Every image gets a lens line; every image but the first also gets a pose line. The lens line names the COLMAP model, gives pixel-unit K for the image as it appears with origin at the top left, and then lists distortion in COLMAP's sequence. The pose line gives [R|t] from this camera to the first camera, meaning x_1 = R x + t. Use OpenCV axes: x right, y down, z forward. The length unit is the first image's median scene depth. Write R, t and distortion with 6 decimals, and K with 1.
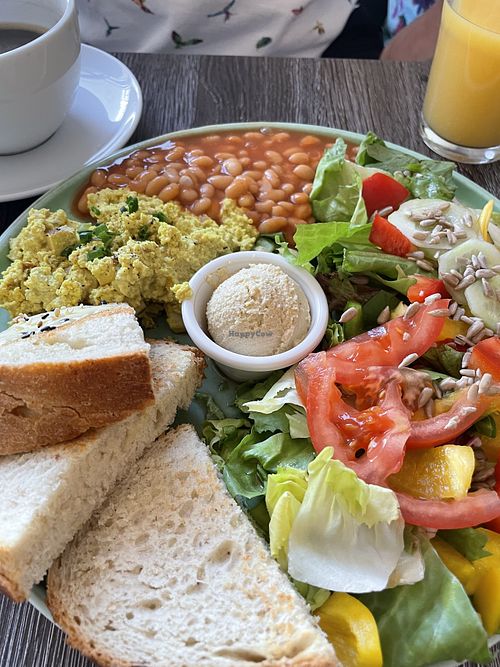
lens RADIAL K [[527.6, 0, 250.0], [0, 527.6, 333.5], [0, 0, 1]] dist [-0.009144, -0.014254]
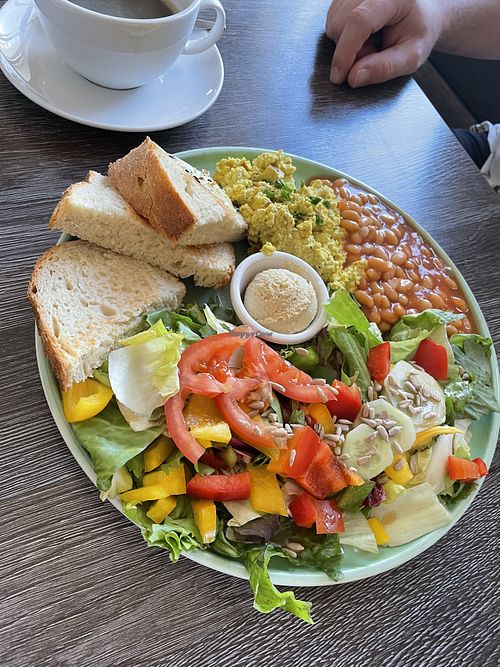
lens RADIAL K [[527.6, 0, 250.0], [0, 527.6, 333.5], [0, 0, 1]] dist [-0.009144, -0.014254]
pose [[0.404937, 0.838595, -0.364396, 0.654669], [-0.867957, 0.477875, 0.135226, -0.137895], [0.287535, 0.261523, 0.921374, -0.326477]]
